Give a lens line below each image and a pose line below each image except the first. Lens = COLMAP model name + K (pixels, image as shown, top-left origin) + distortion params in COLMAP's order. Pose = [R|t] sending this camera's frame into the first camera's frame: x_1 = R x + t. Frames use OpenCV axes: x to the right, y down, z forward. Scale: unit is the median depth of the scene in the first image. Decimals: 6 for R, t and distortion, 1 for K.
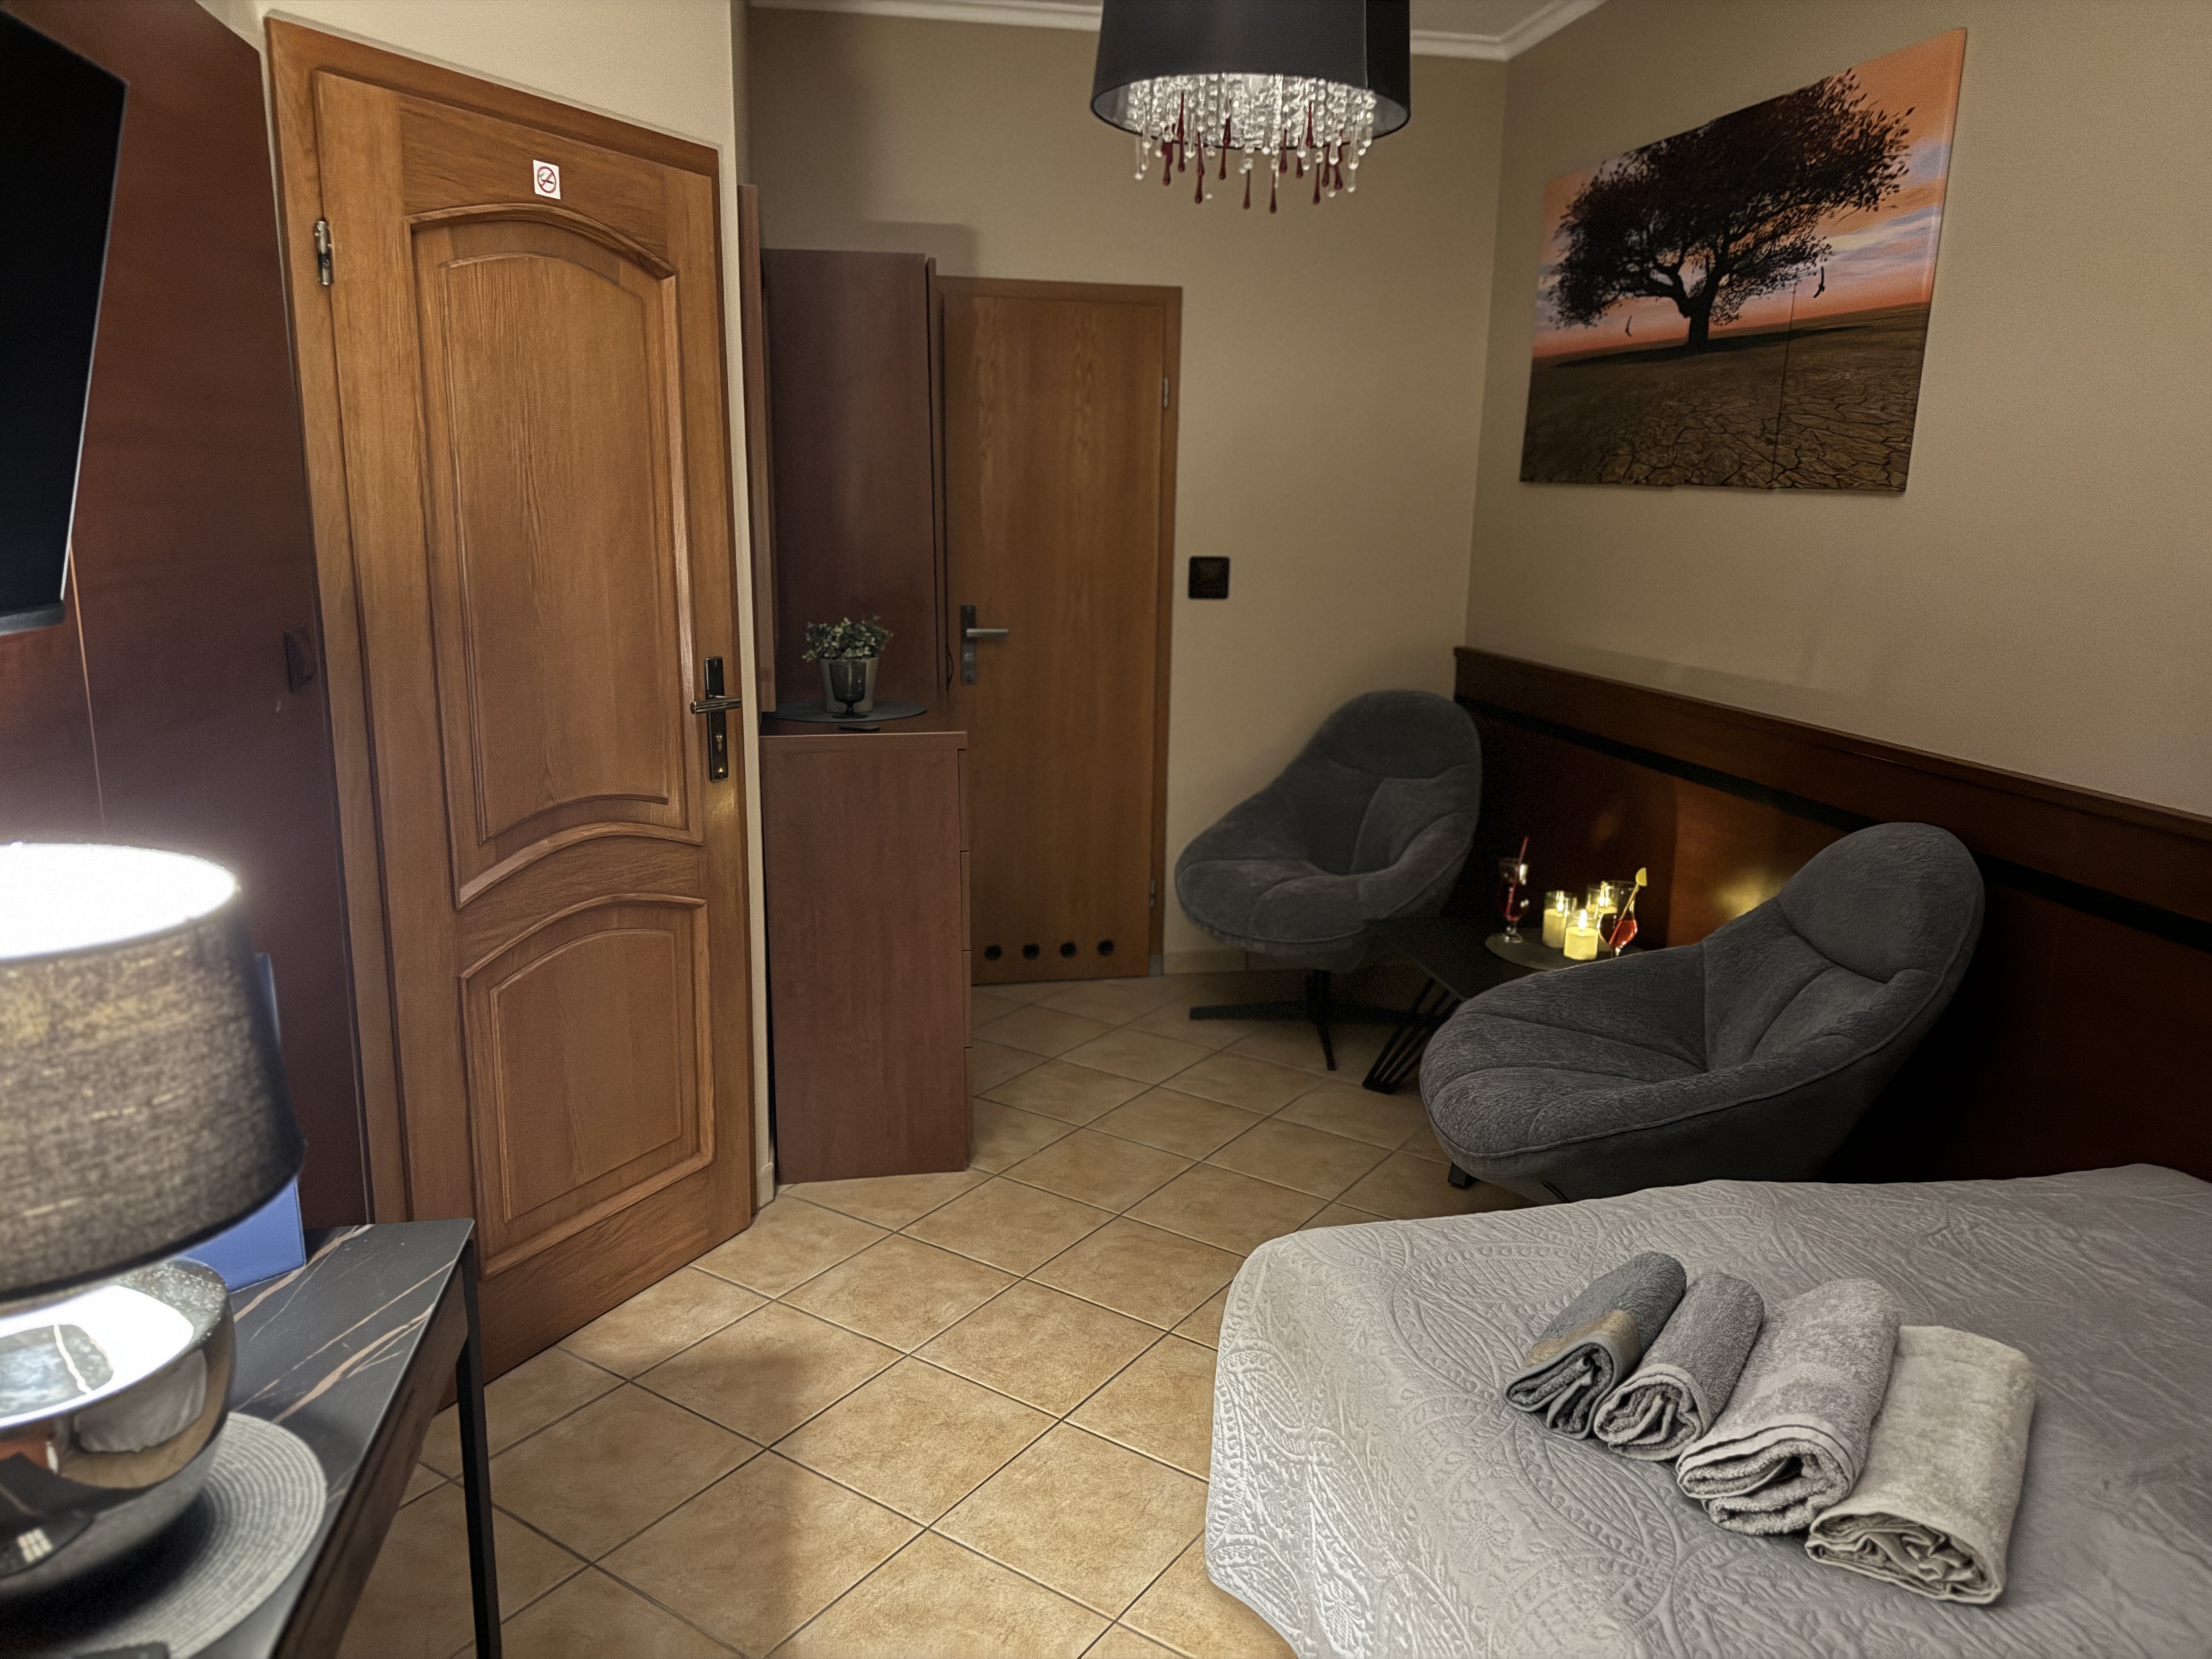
lens RADIAL K [[1581.2, 0, 1106.0], [0, 1581.2, 829.5], [0, 0, 1]] dist [0.051577, -0.067500]
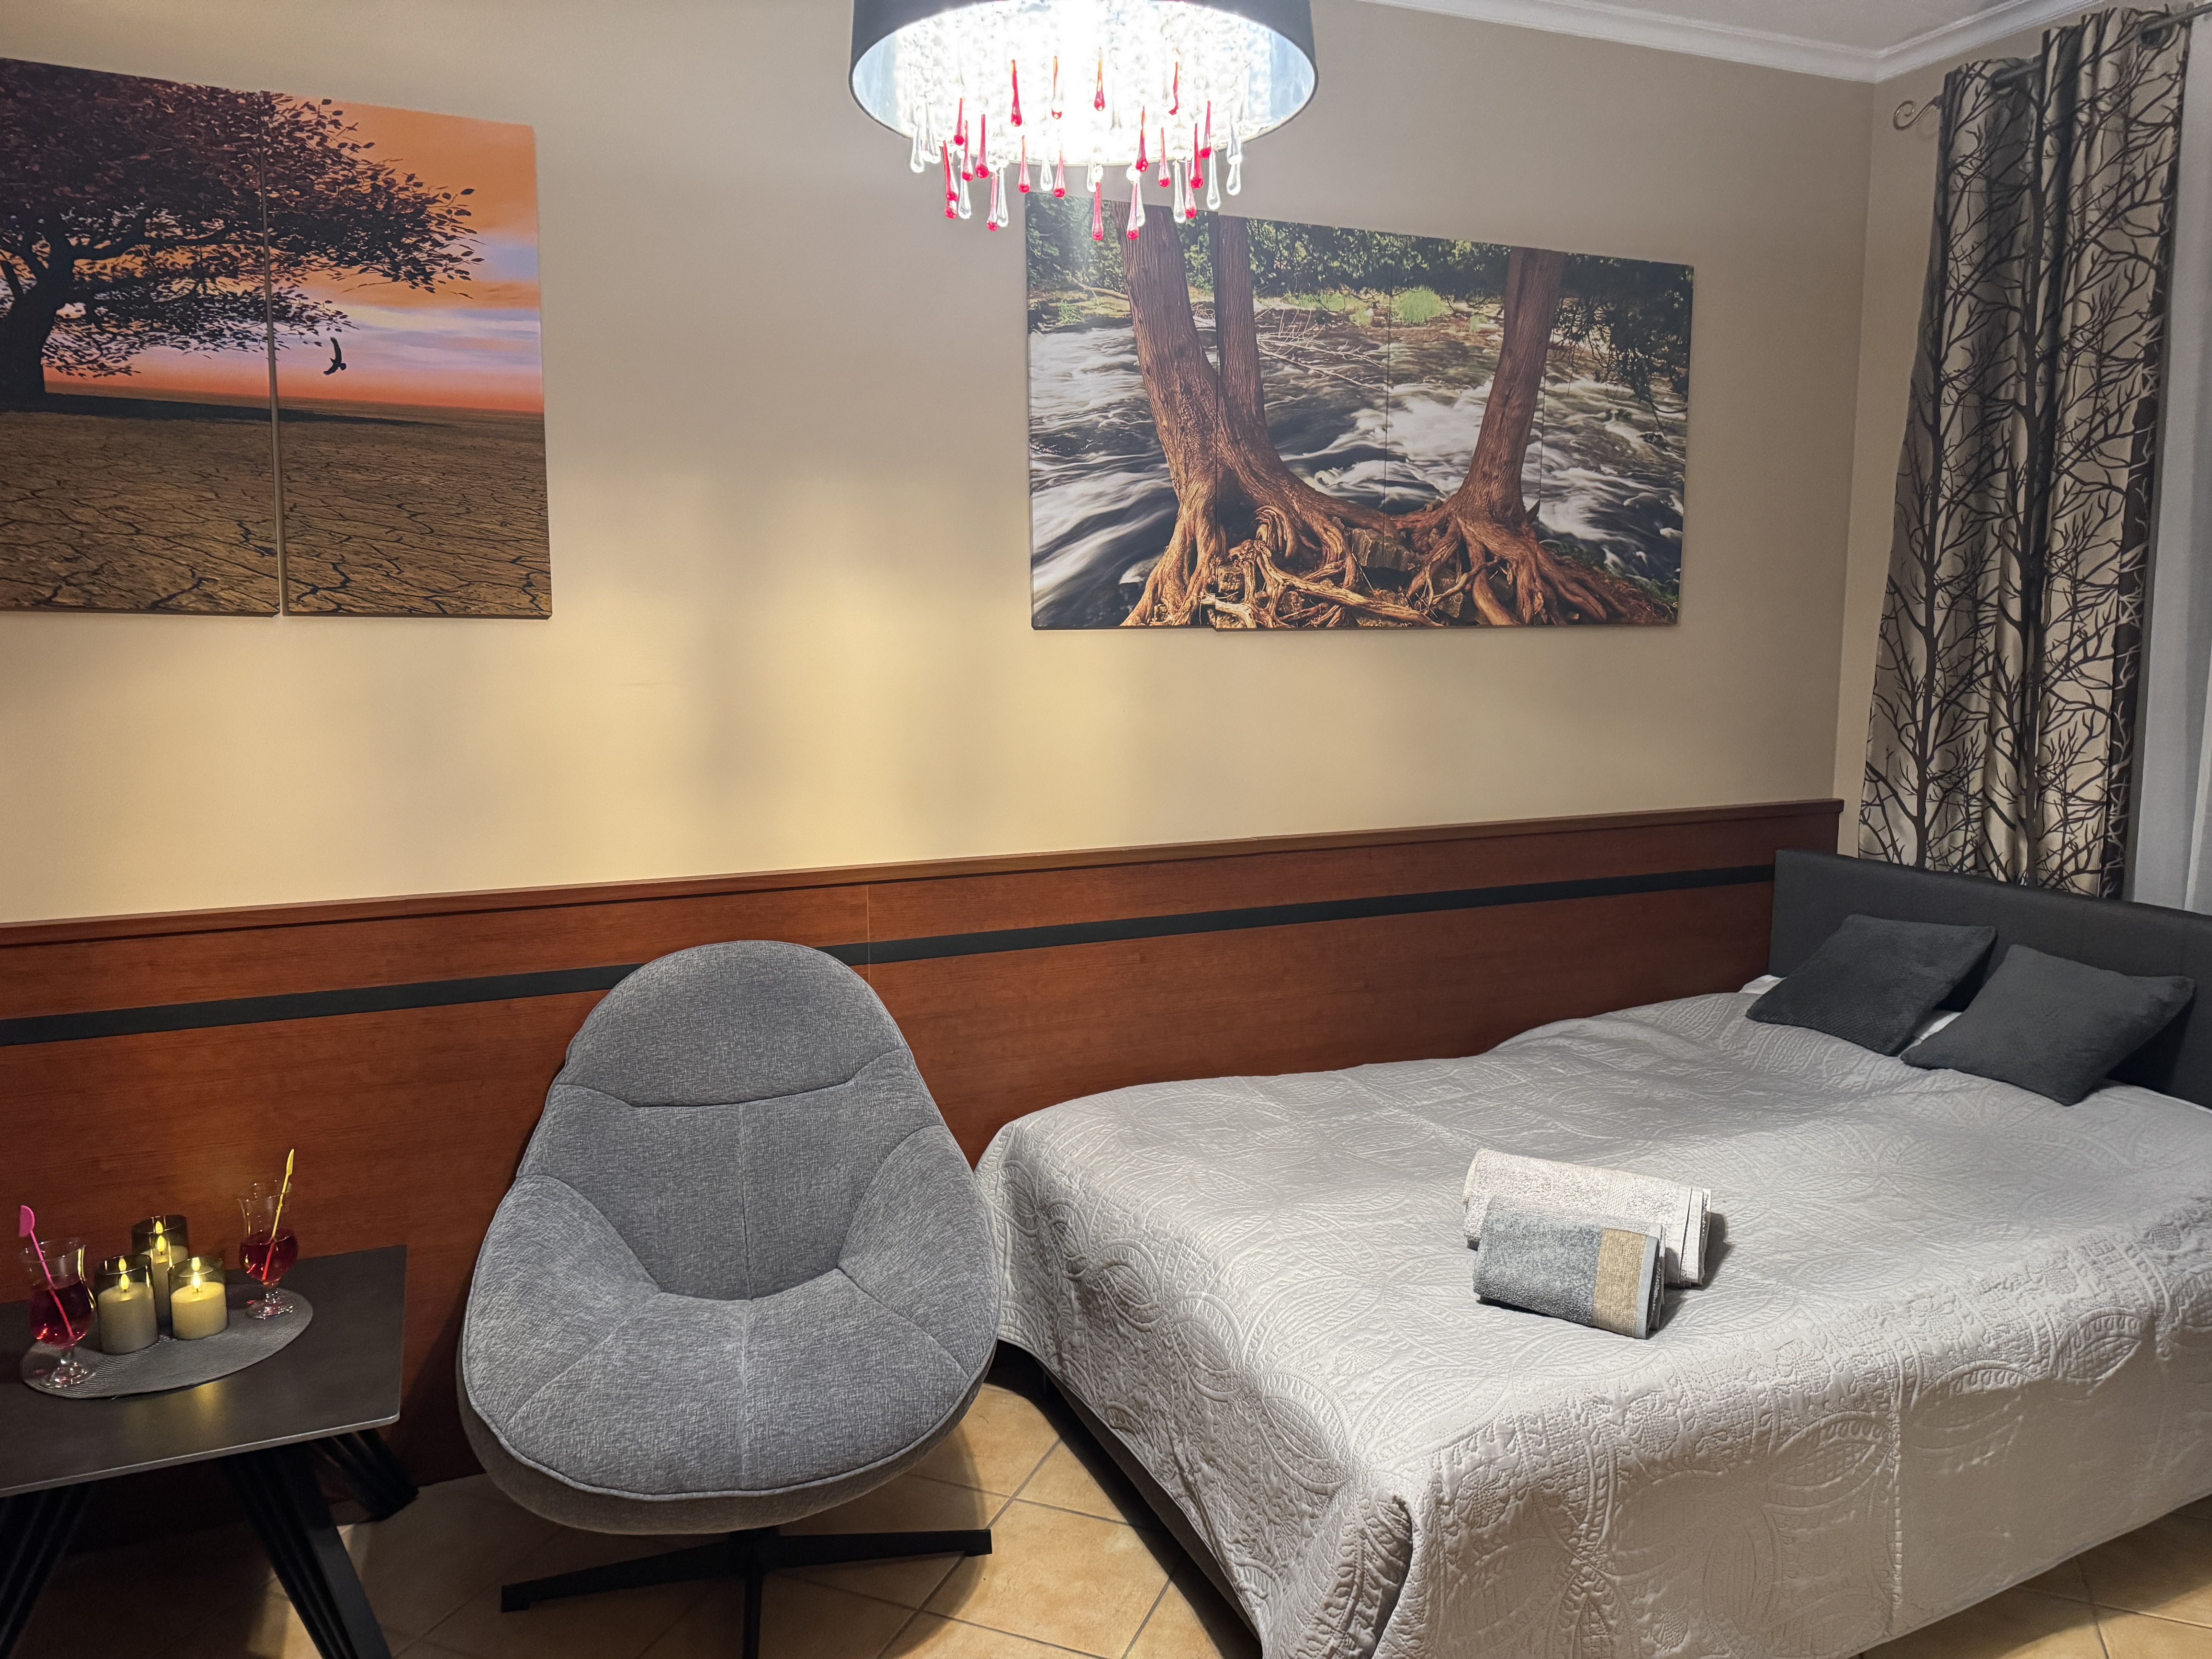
lens RADIAL K [[1581.2, 0, 1106.0], [0, 1581.2, 829.5], [0, 0, 1]] dist [0.051577, -0.067500]
pose [[-0.238458, -0.143683, 0.960465, -0.447830], [0.199905, 0.960553, 0.193327, -0.196226], [-0.950355, 0.238102, -0.200329, 0.861767]]
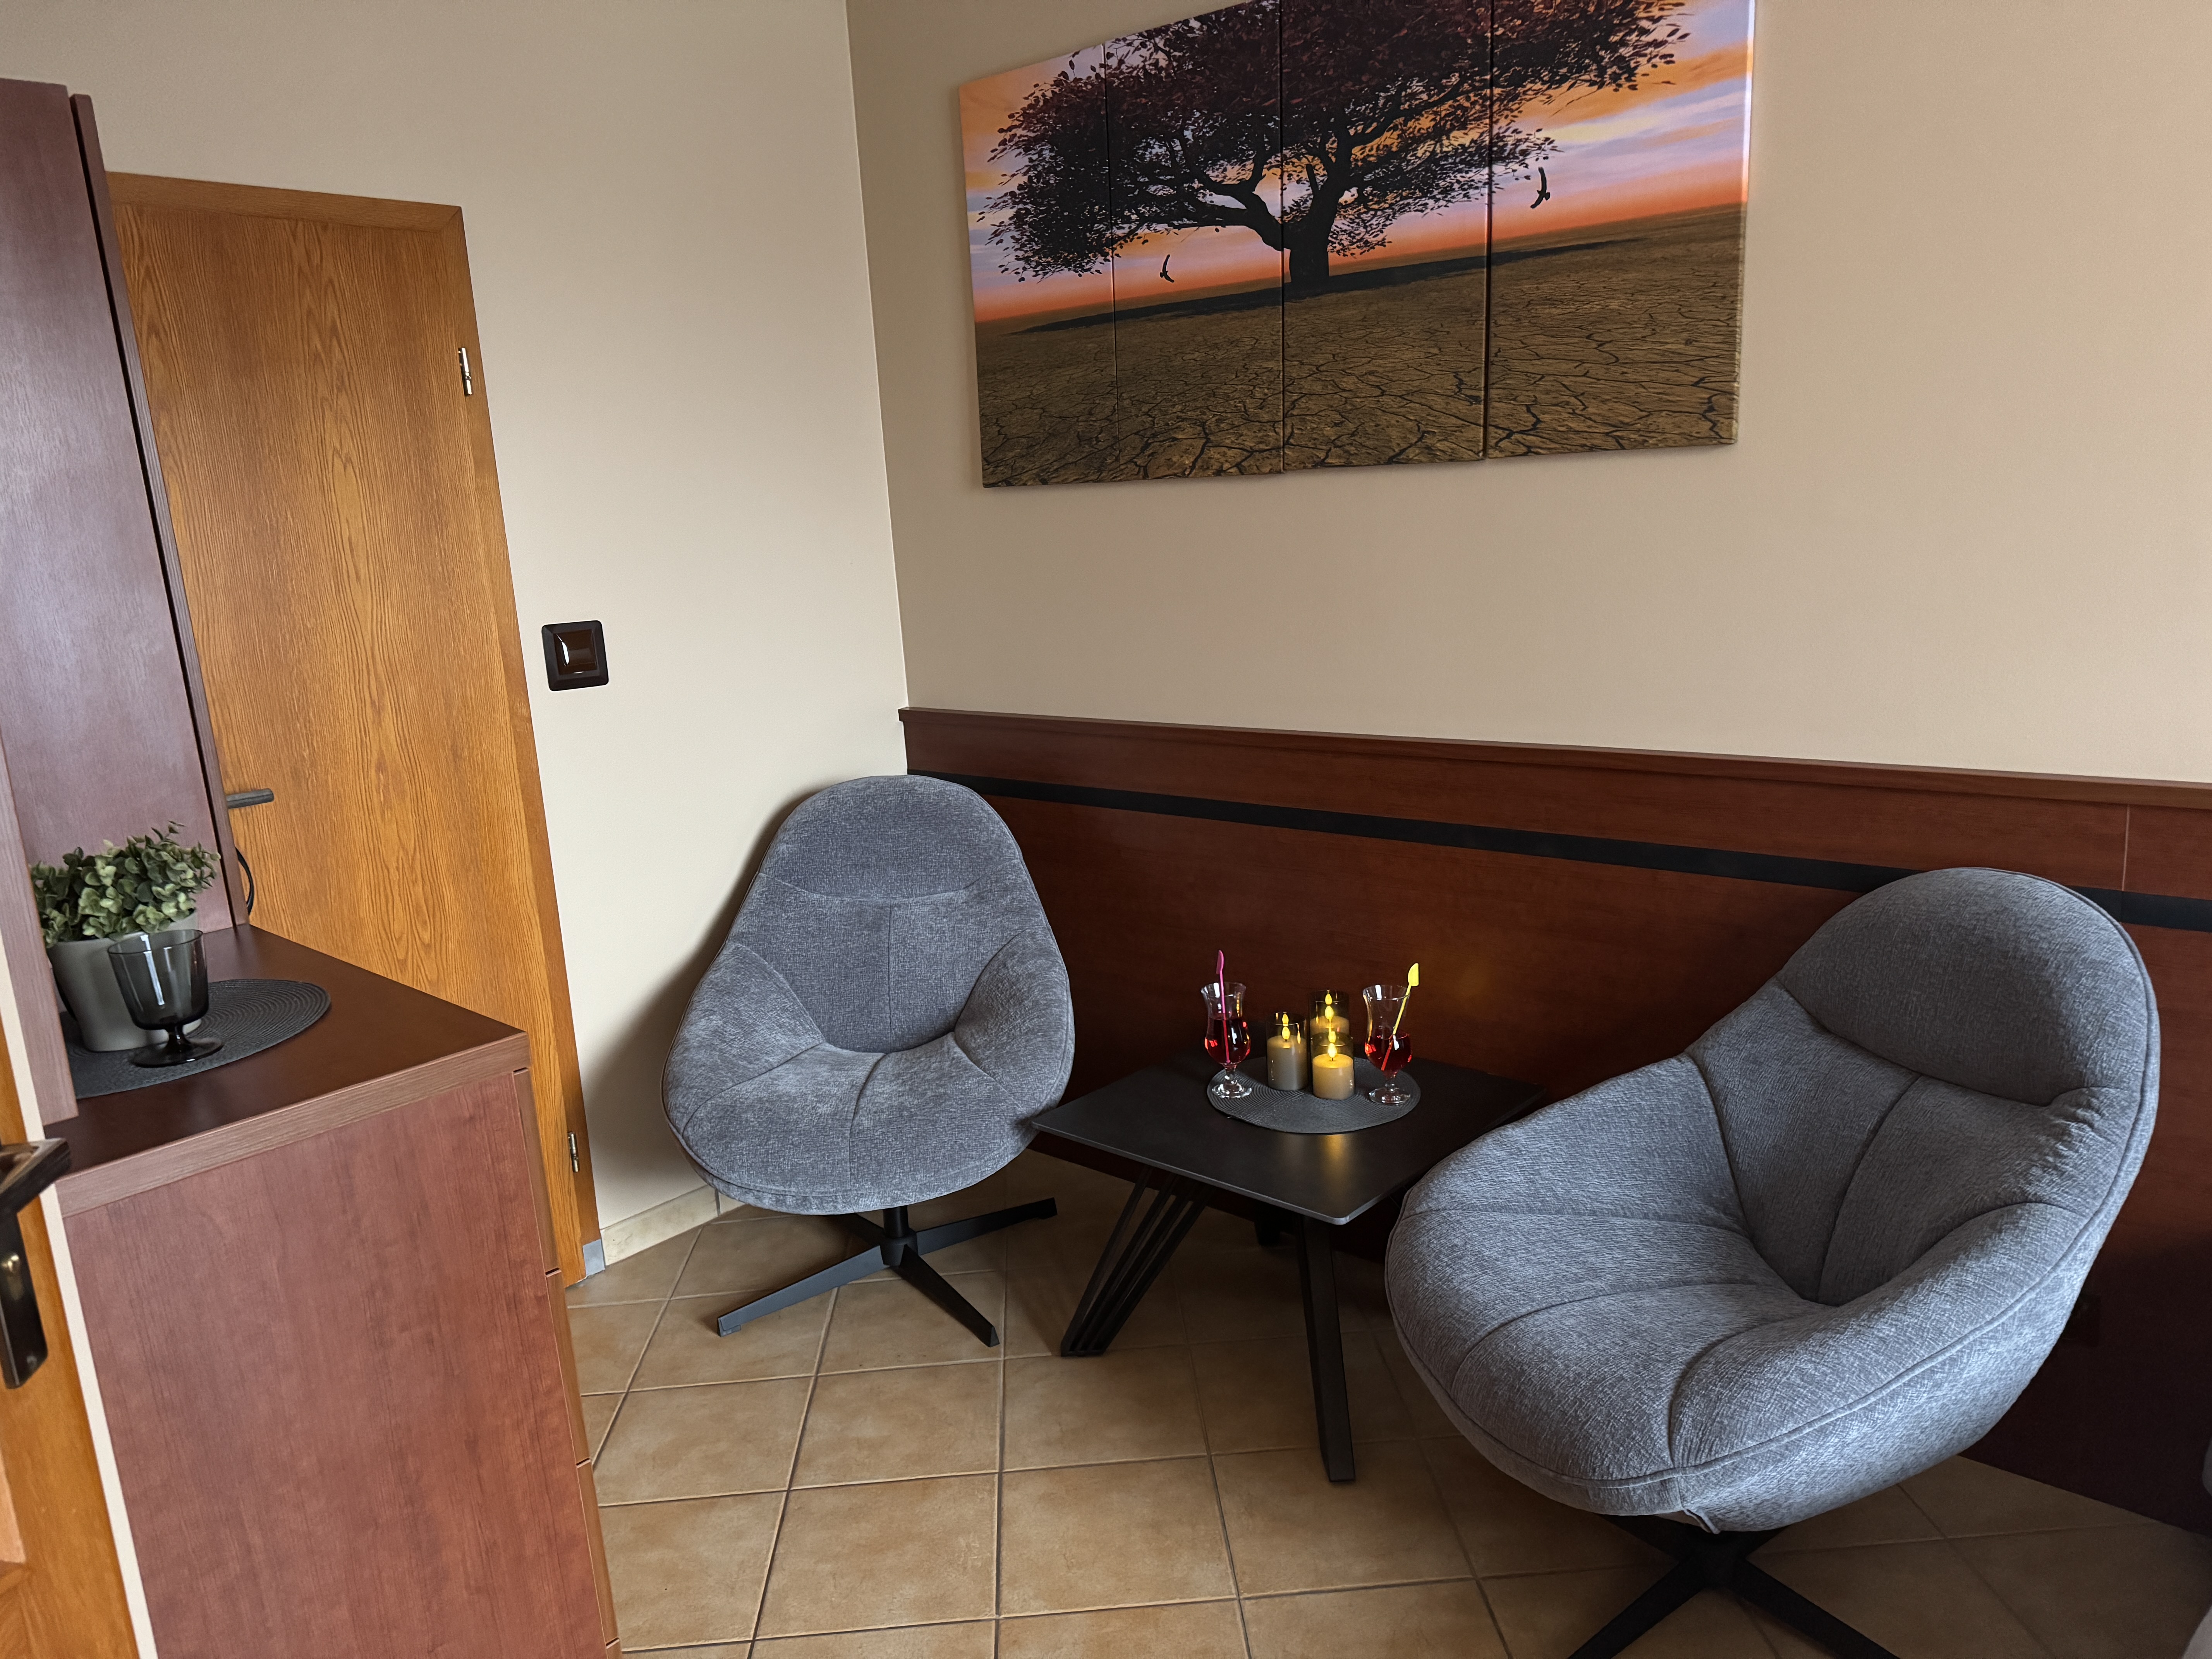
lens RADIAL K [[1546.3, 0, 1121.5], [0, 1546.3, 831.7], [0, 0, 1]] dist [0.060073, -0.096064]
pose [[0.788795, -0.185387, 0.586033, -0.219754], [0.194732, 0.979691, 0.047810, -0.113245], [-0.582994, 0.076407, 0.808876, 0.535834]]
